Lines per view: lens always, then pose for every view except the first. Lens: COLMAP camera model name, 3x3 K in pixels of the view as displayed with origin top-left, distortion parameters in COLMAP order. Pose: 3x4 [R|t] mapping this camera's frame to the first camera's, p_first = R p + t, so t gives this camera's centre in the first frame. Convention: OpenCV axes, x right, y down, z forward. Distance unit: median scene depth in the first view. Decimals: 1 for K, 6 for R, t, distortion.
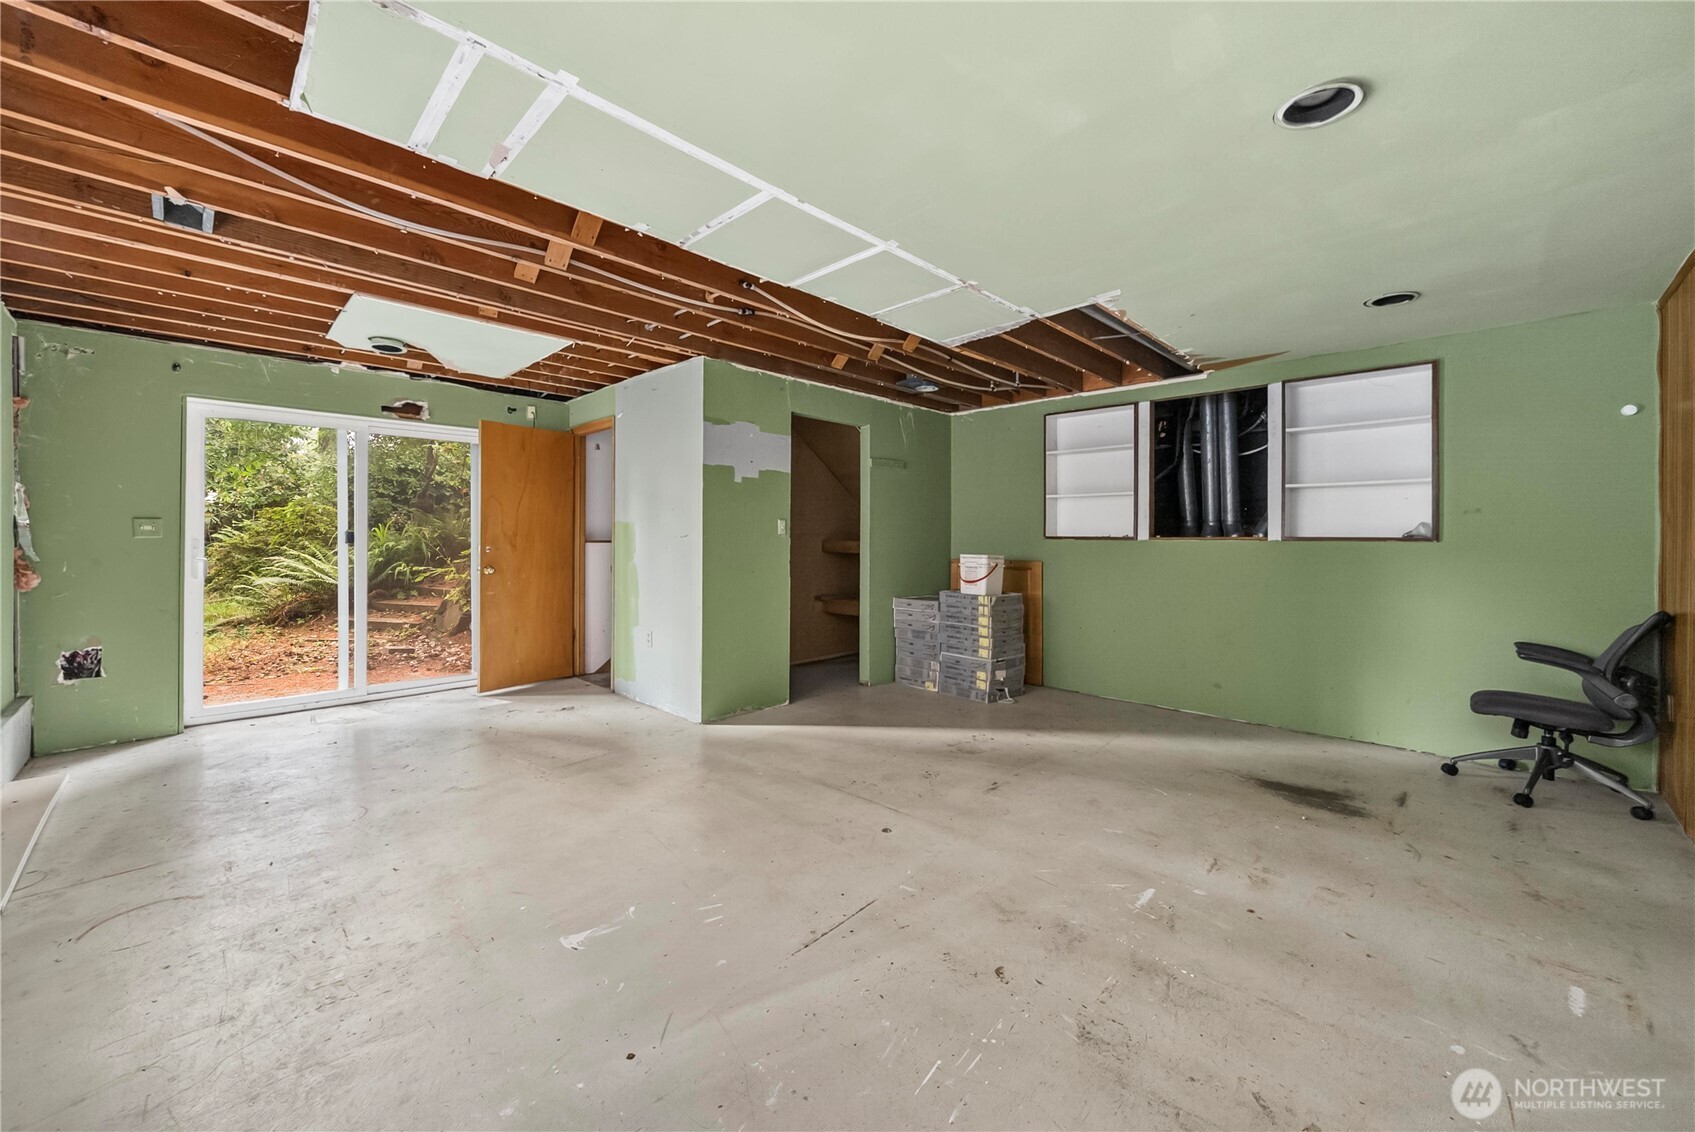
lens RADIAL K [[637.8, 0, 851.3], [0, 637.8, 535.6], [0, 0, 1]] dist [-0.002901, 0.000193]
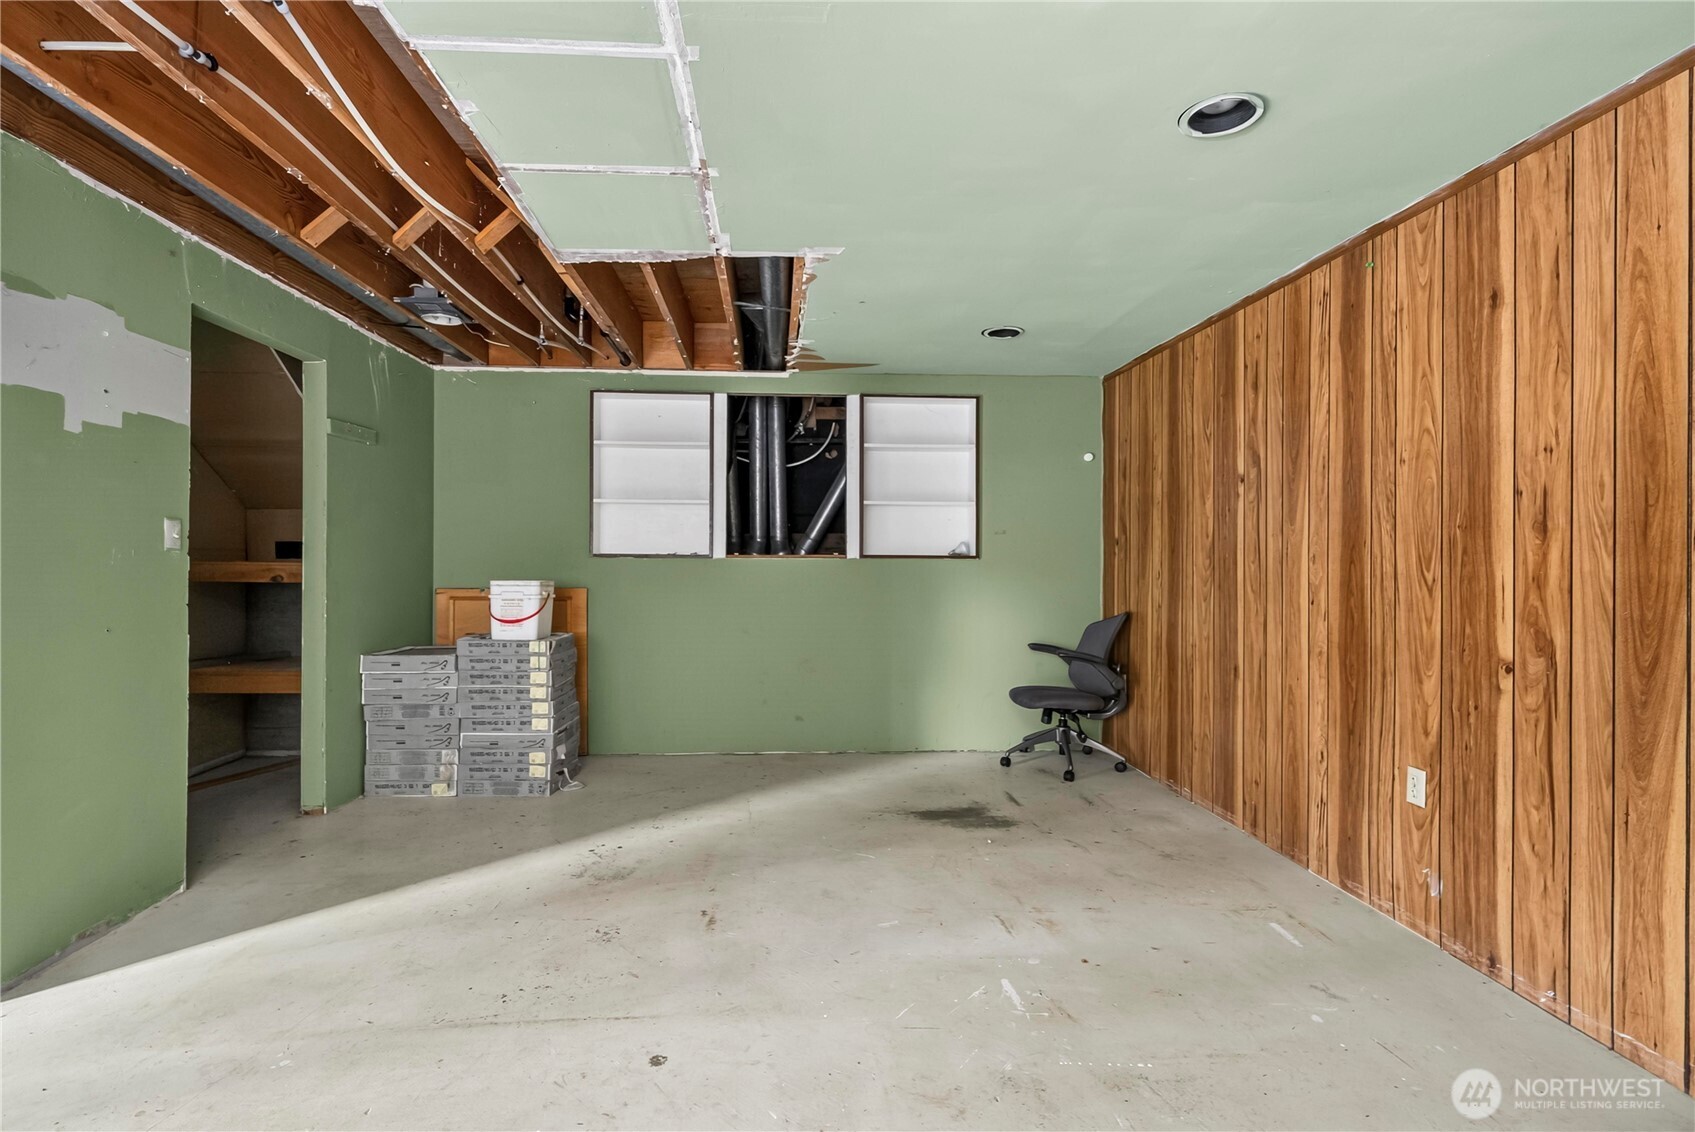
lens RADIAL K [[762.1, 0, 814.0], [0, 762.1, 555.5], [0, 0, 1]] dist [-0.000511, 0.001305]
pose [[0.683666, -0.000201, 0.729795, -0.212654], [-0.002793, 0.999992, 0.002892, 0.000018], [-0.729789, -0.004015, 0.683660, 0.254145]]
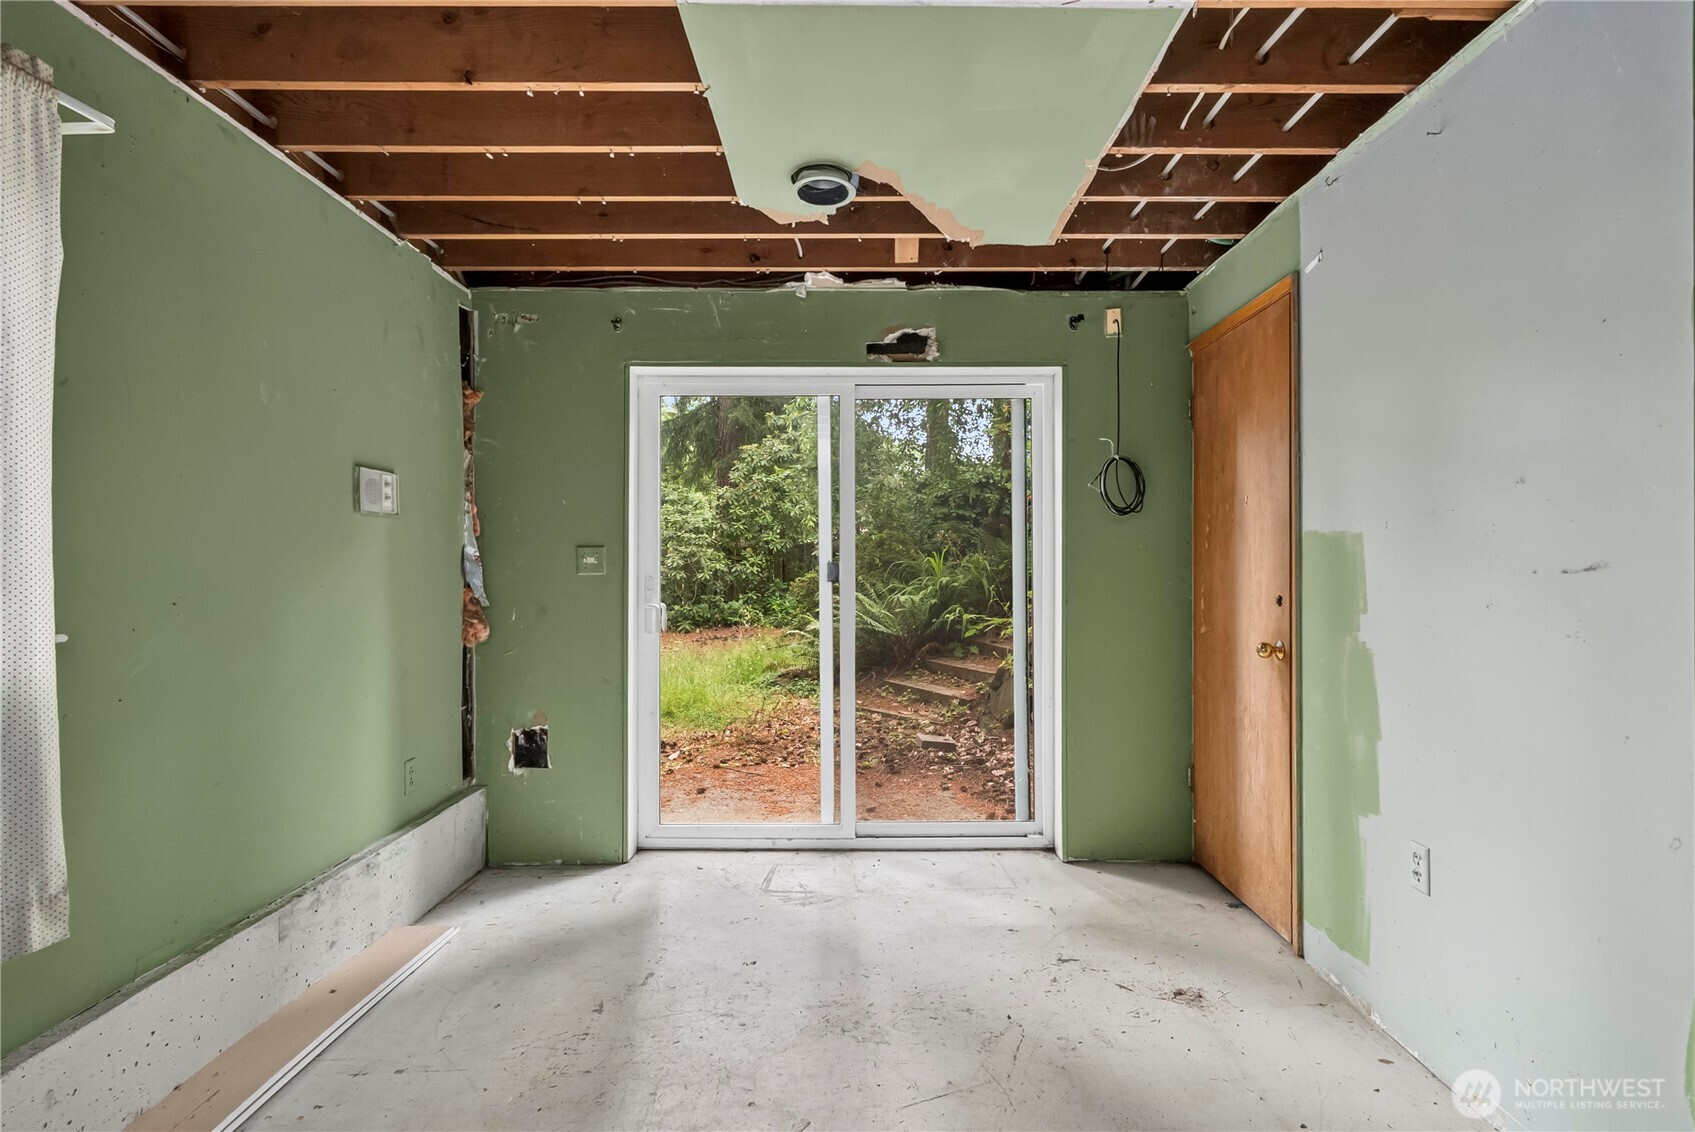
lens RADIAL K [[817.3, 0, 861.6], [0, 817.3, 564.2], [0, 0, 1]] dist [-0.000273, -0.000201]
pose [[0.693725, -0.006991, -0.720206, -0.220021], [0.006004, 0.999974, -0.003923, -0.002088], [0.720215, -0.001602, 0.693749, 0.507181]]
